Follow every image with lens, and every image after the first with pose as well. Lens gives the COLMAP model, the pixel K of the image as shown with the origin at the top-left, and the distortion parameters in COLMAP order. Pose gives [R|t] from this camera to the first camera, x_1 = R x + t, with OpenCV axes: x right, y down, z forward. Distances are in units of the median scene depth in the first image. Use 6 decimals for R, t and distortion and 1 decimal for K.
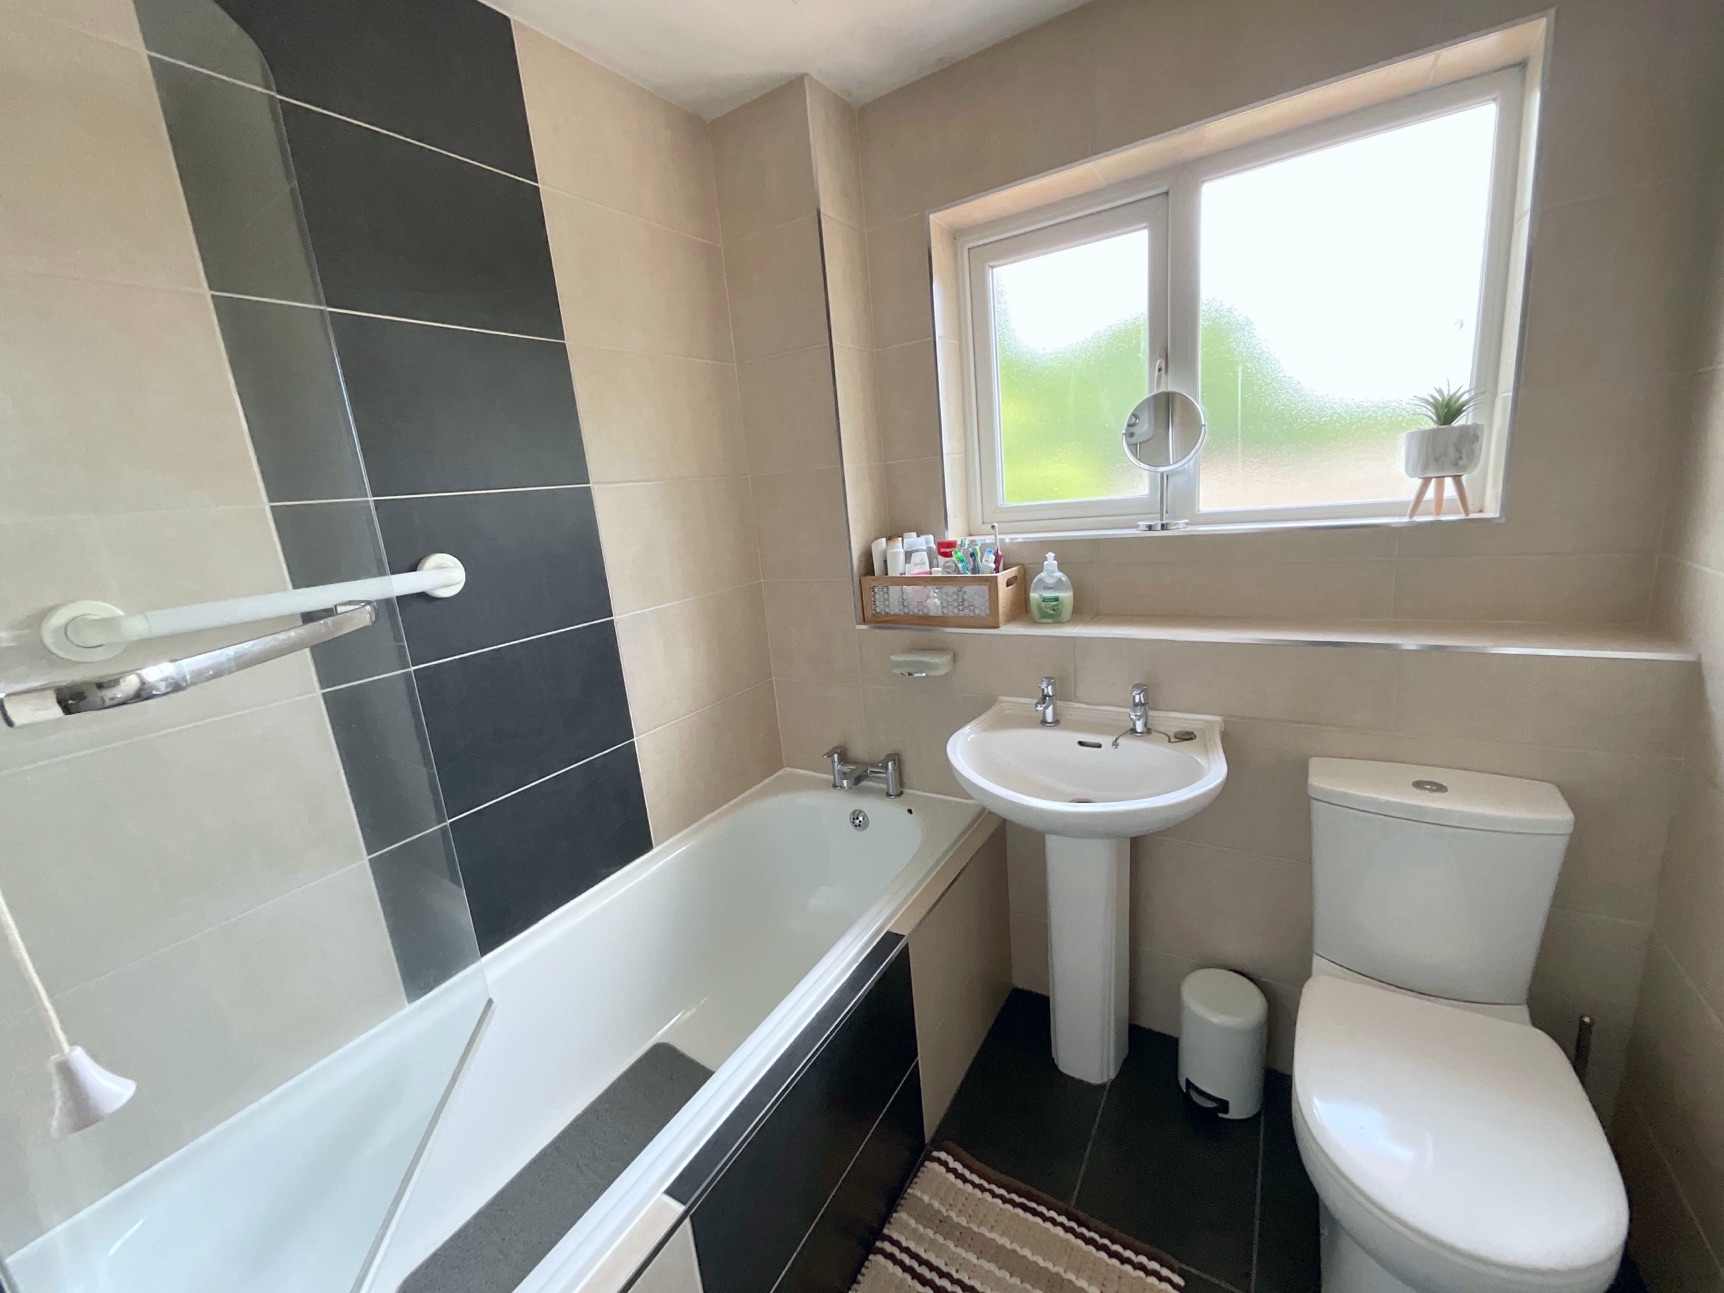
lens RADIAL K [[696.7, 0, 862.0], [0, 696.7, 646.5], [0, 0, 1]] dist [-0.002916, -0.000361]
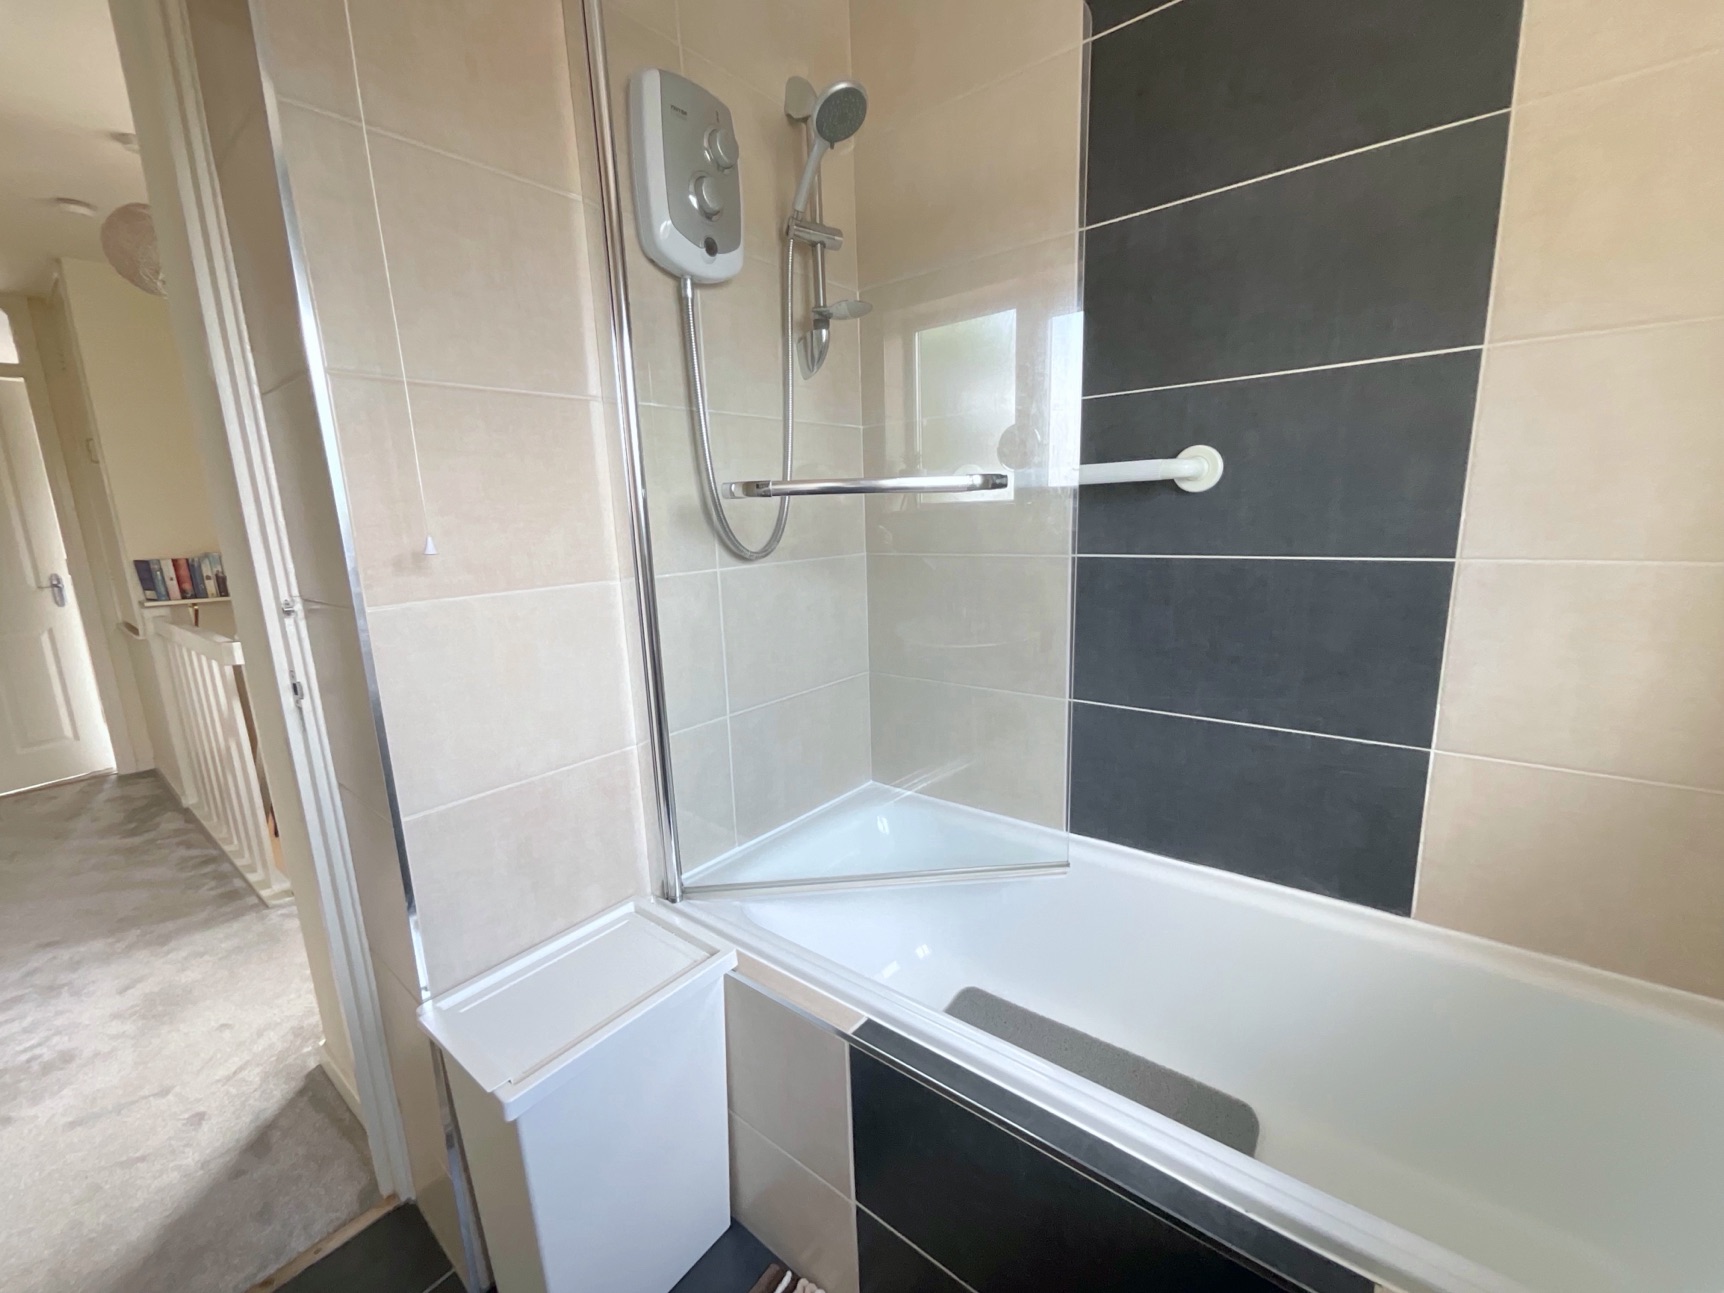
lens RADIAL K [[696.7, 0, 862.0], [0, 696.7, 646.5], [0, 0, 1]] dist [-0.002916, -0.000361]
pose [[-0.080720, 0.293087, -0.952672, 0.333653], [-0.190736, 0.933586, 0.303377, -0.058538], [0.978317, 0.206198, -0.019457, 0.502204]]
